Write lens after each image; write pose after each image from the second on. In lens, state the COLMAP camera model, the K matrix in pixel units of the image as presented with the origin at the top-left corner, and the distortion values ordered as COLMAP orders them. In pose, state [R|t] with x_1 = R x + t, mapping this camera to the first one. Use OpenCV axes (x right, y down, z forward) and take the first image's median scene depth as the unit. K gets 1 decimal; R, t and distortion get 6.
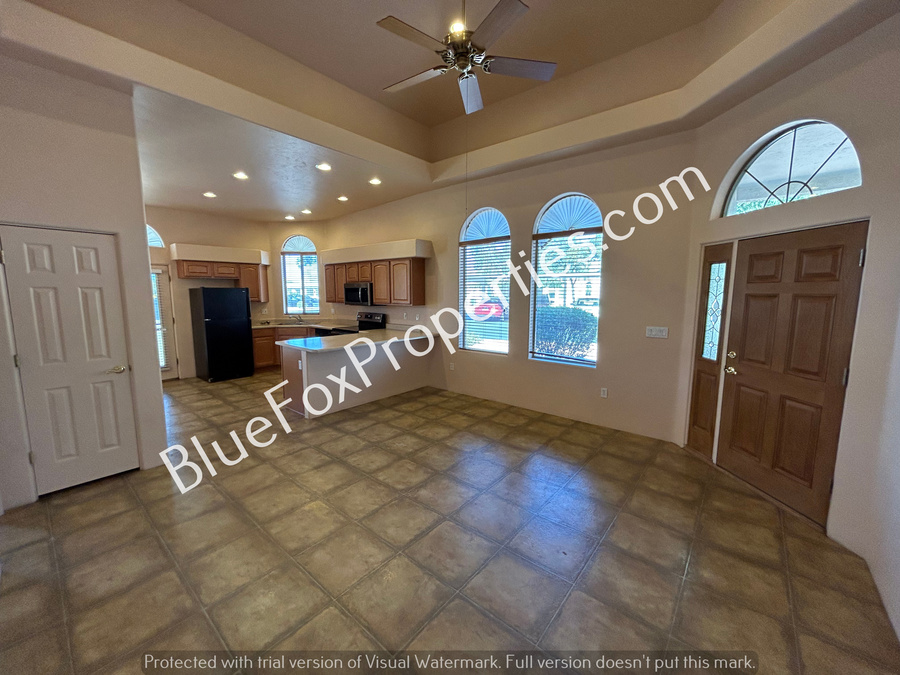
lens RADIAL K [[363.6, 0, 448.5], [0, 363.6, 339.2], [0, 0, 1]] dist [0.002849, 0.000442]
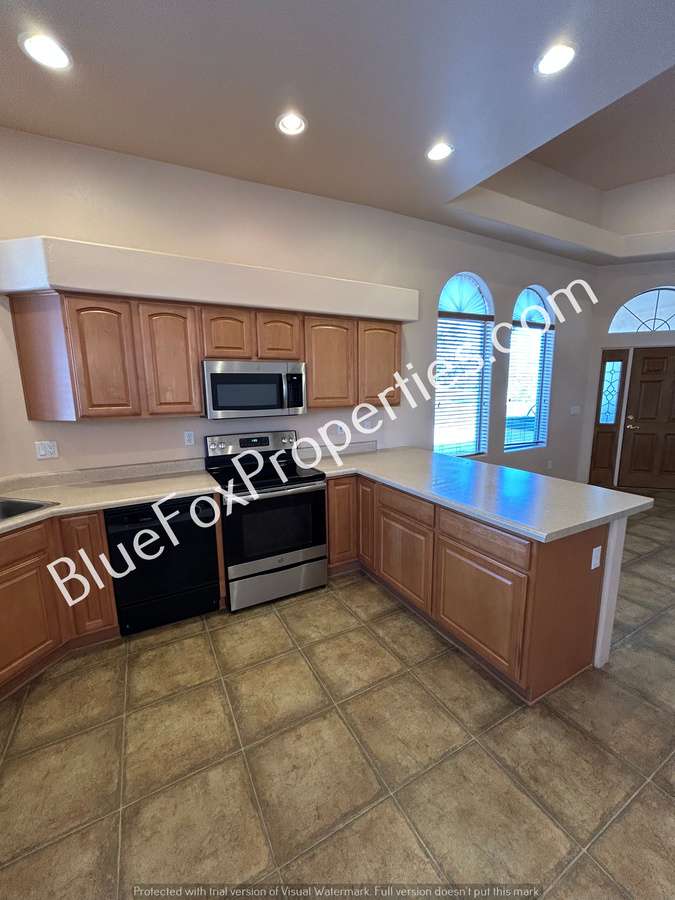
lens RADIAL K [[363.6, 0, 334.5], [0, 363.6, 449.5], [0, 0, 1]] dist [0.002849, 0.000442]
pose [[0.363154, -0.157640, 0.918296, -0.607369], [0.141313, 0.983500, 0.112949, -0.092274], [-0.920950, 0.088749, 0.379439, 0.776827]]
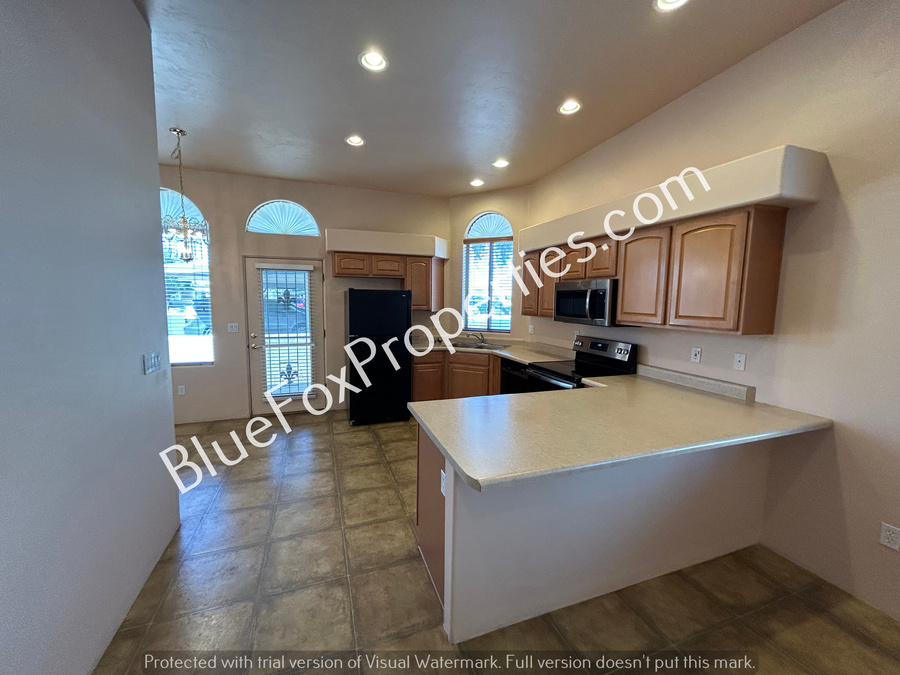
lens RADIAL K [[363.6, 0, 457.1], [0, 363.6, 337.5], [0, 0, 1]] dist [0.002849, 0.000442]
pose [[0.876642, 0.062996, -0.477002, -0.155624], [-0.077071, 0.996976, -0.009975, -0.055754], [0.474931, 0.045508, 0.878846, 0.467236]]
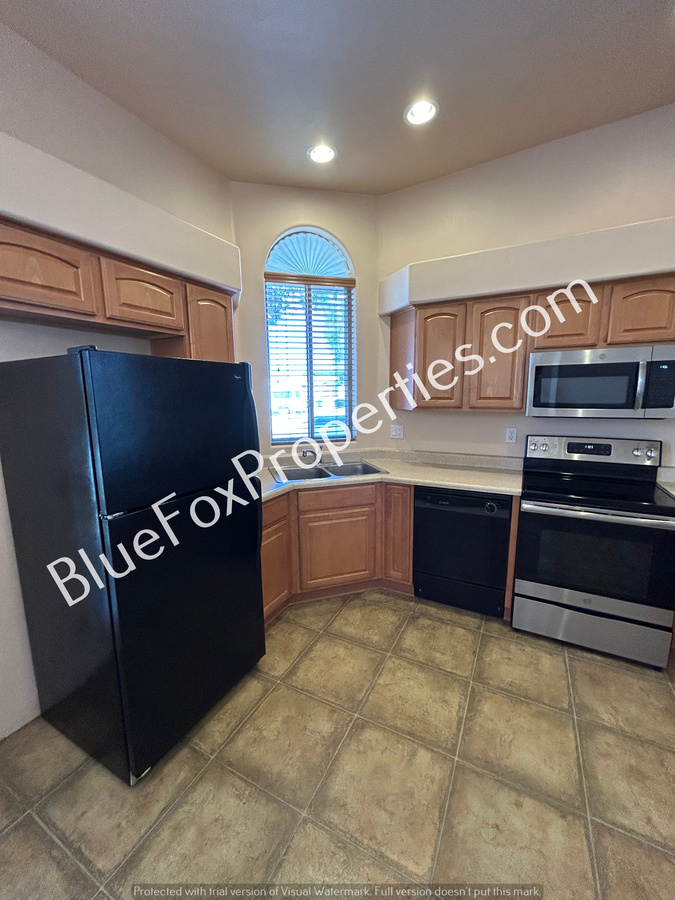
lens RADIAL K [[363.6, 0, 339.9], [0, 363.6, 449.1], [0, 0, 1]] dist [0.002849, 0.000442]
pose [[0.974621, -0.046344, 0.219010, -0.553565], [0.041024, 0.998744, 0.028778, -0.085047], [-0.220069, -0.019063, 0.975298, 0.736123]]
